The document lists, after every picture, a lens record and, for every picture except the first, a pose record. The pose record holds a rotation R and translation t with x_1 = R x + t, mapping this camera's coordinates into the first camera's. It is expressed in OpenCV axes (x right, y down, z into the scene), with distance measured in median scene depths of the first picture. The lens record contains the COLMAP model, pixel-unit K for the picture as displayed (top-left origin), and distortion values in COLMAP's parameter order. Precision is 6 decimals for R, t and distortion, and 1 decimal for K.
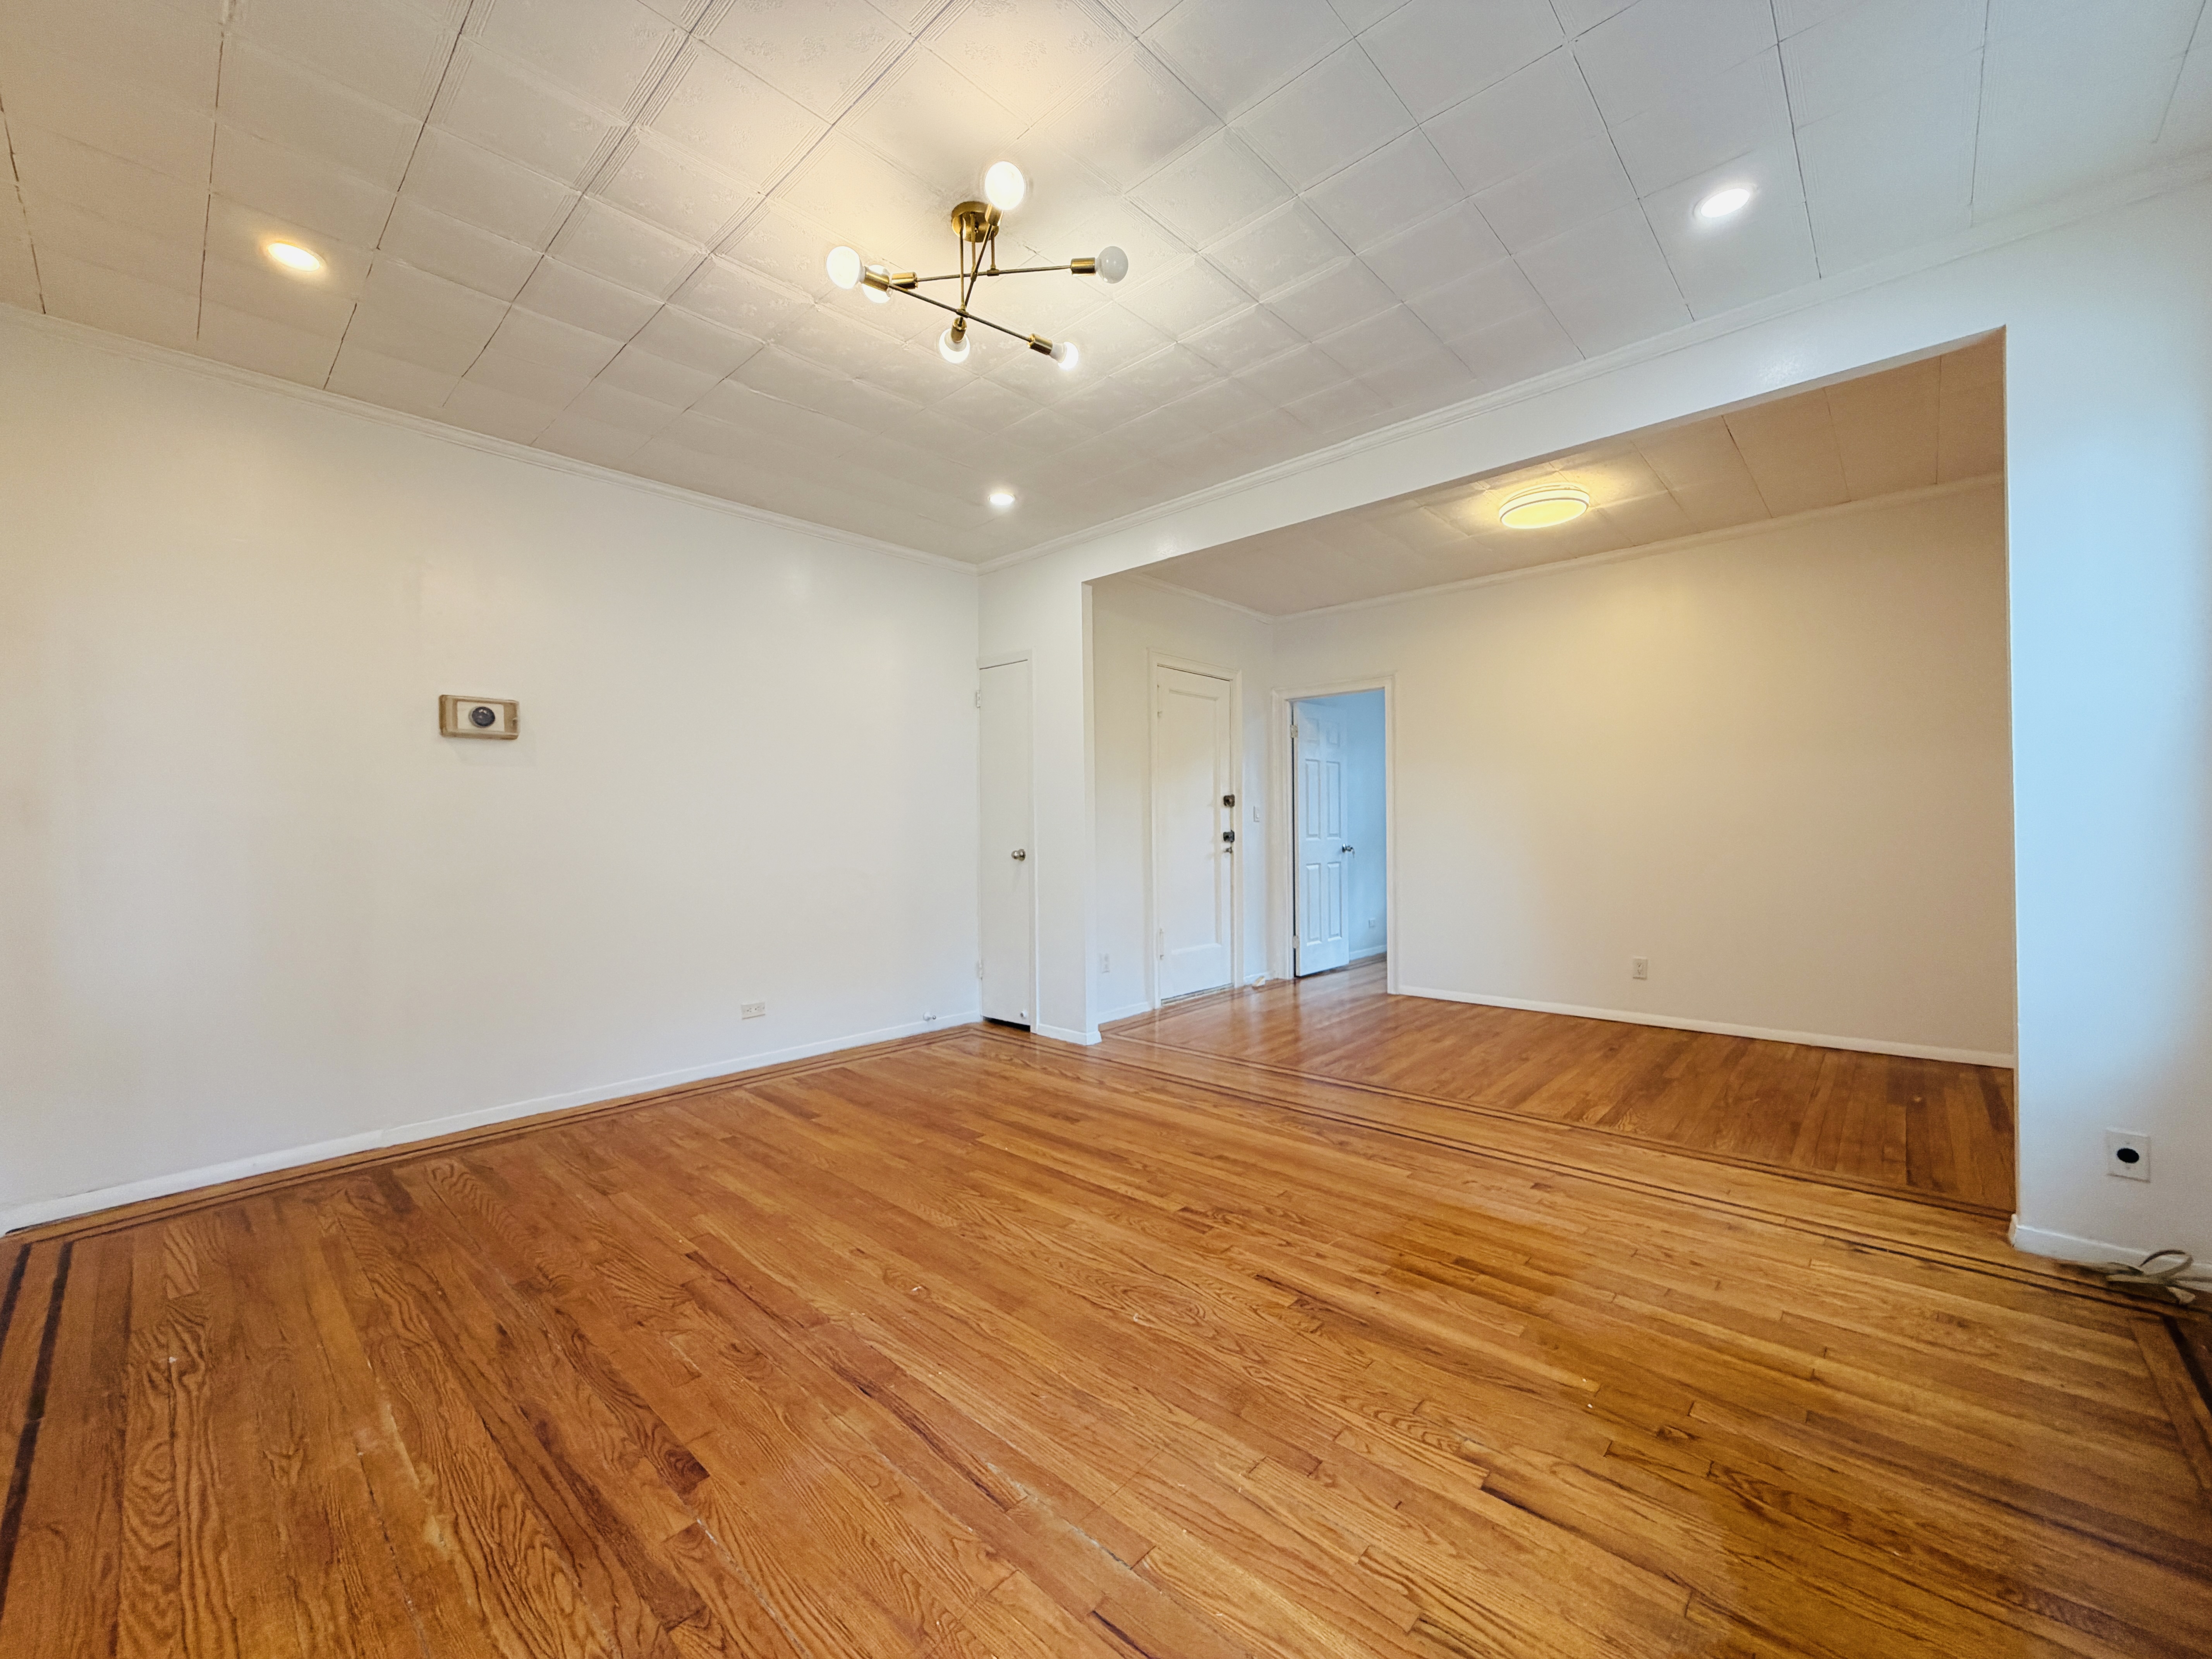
lens RADIAL K [[883.6, 0, 1096.4], [0, 883.6, 827.8], [0, 0, 1]] dist [-0.001238, 0.000901]
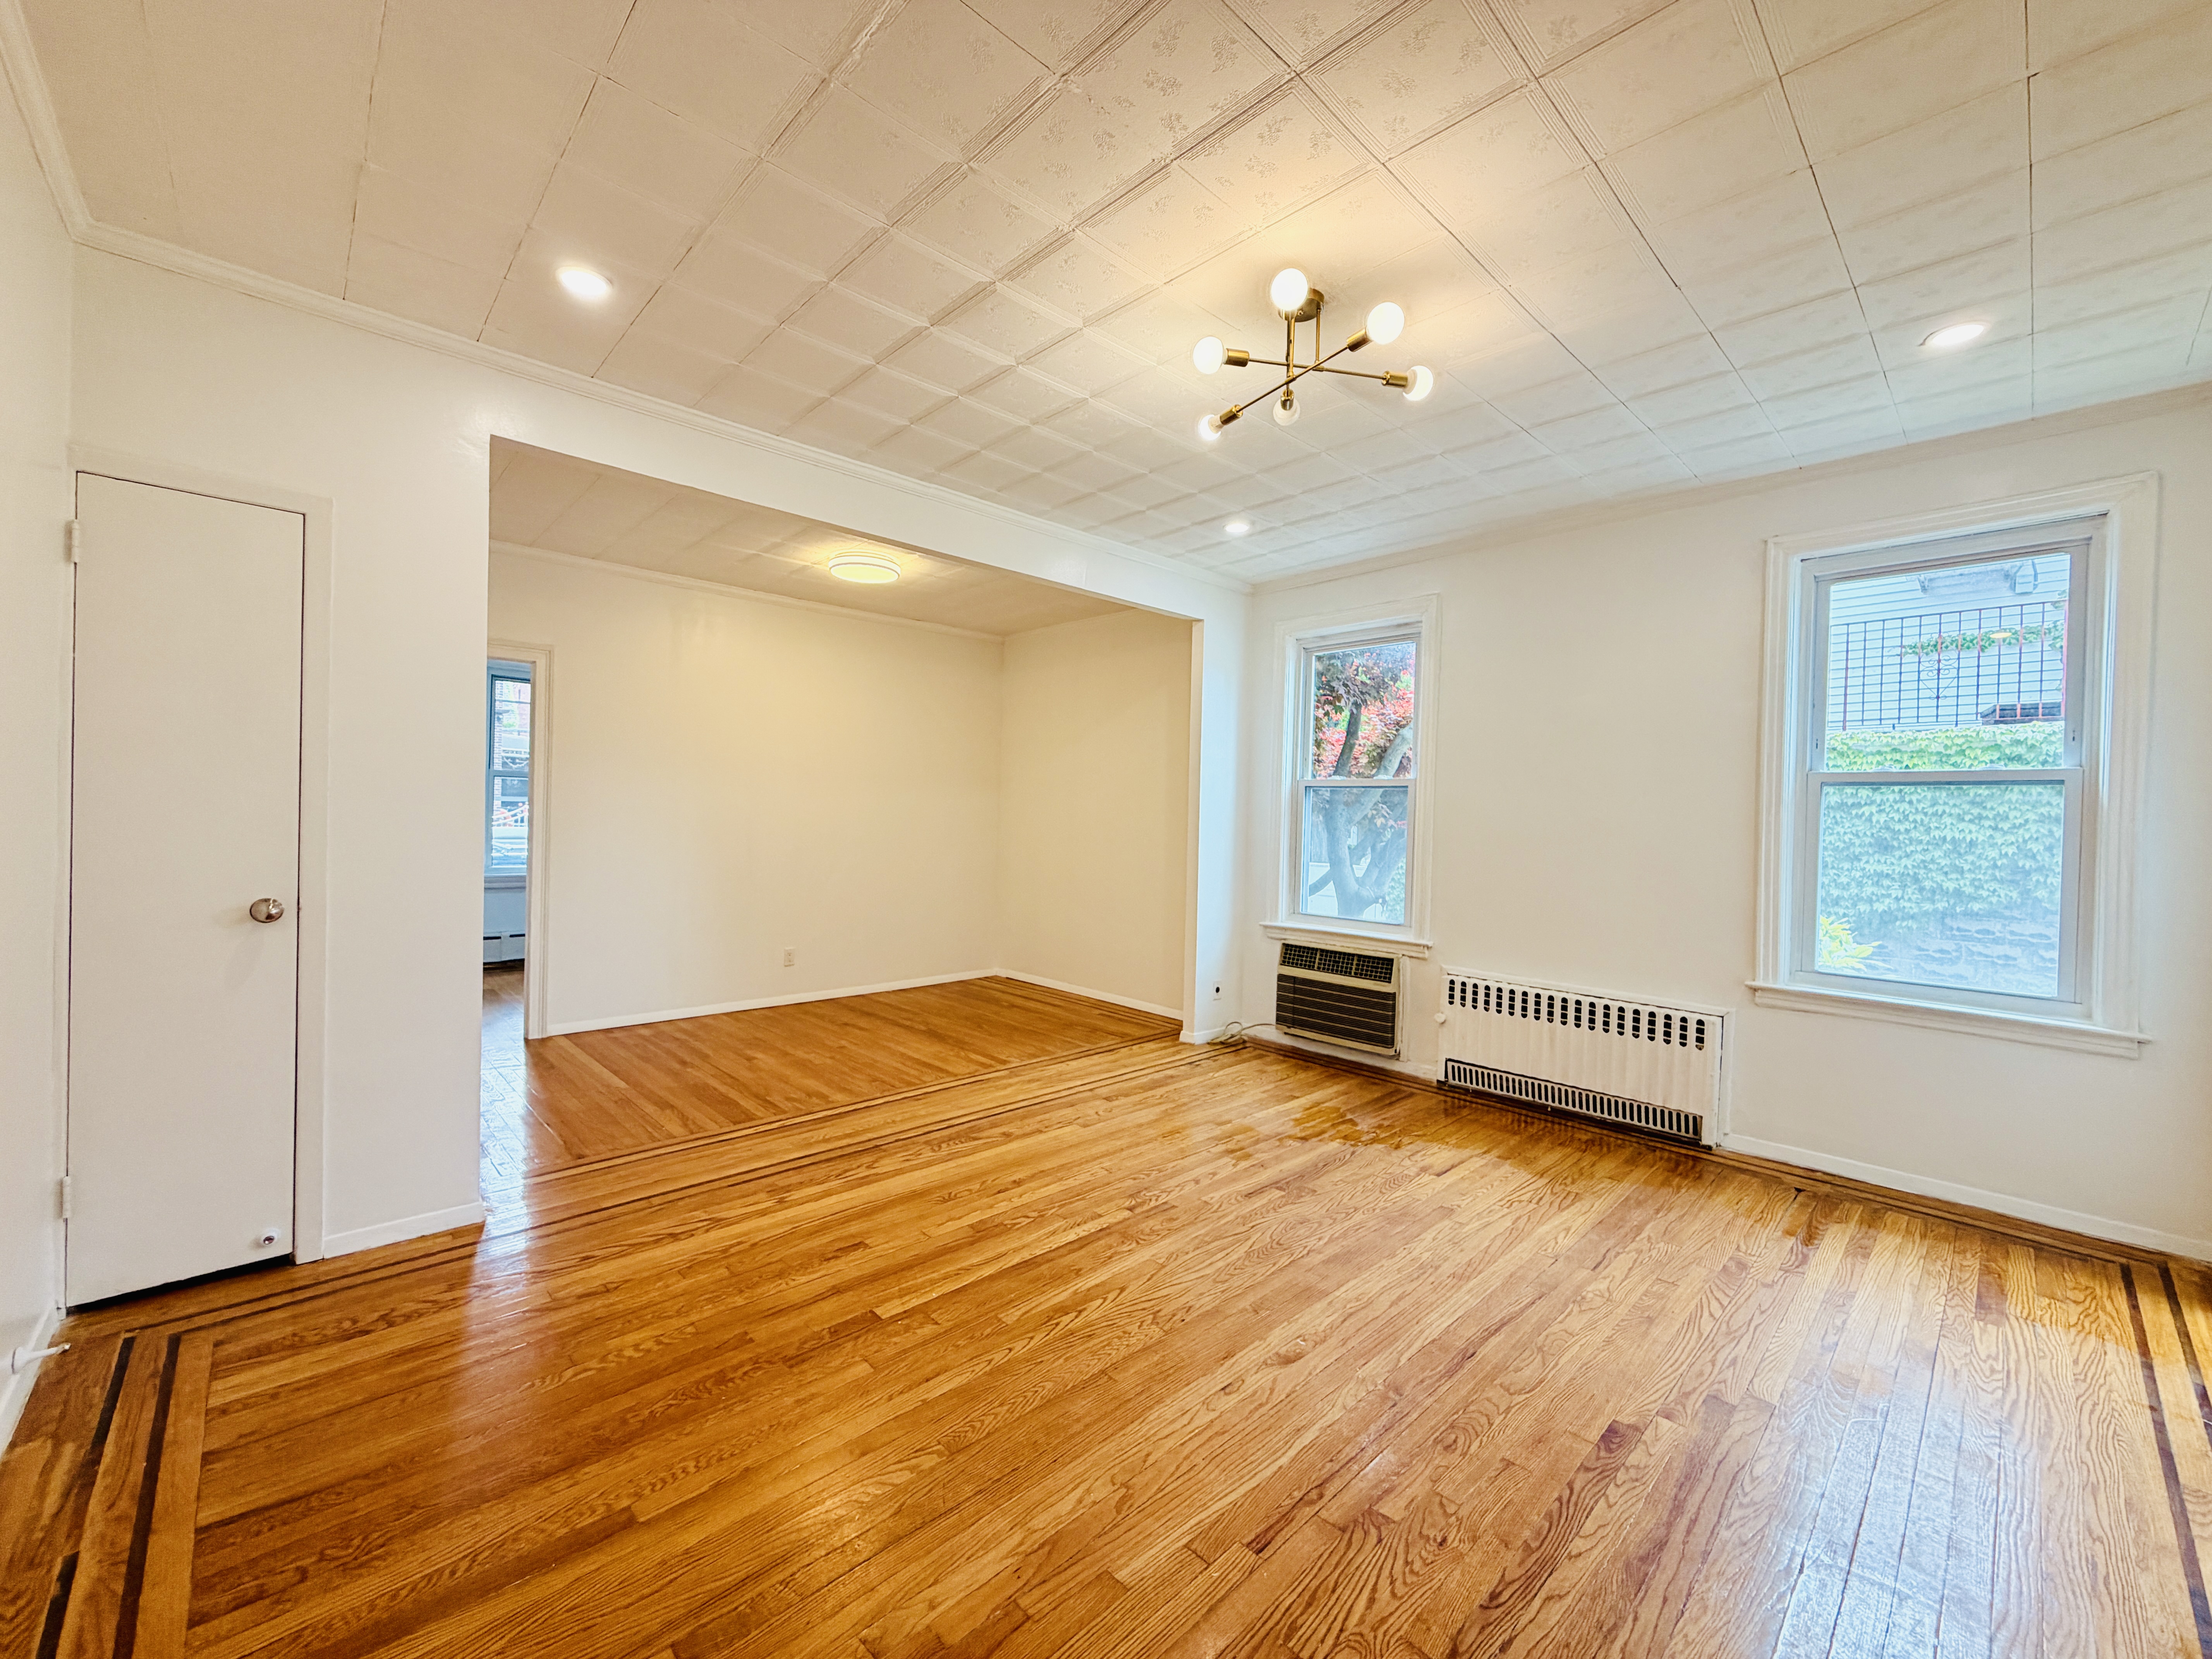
lens RADIAL K [[883.6, 0, 1096.3], [0, 883.6, 831.3], [0, 0, 1]] dist [-0.001238, 0.000901]
pose [[0.066413, -0.005523, 0.997777, -0.906034], [-0.025682, 0.999644, 0.007243, -0.048075], [-0.997462, -0.026106, 0.066247, 0.874047]]
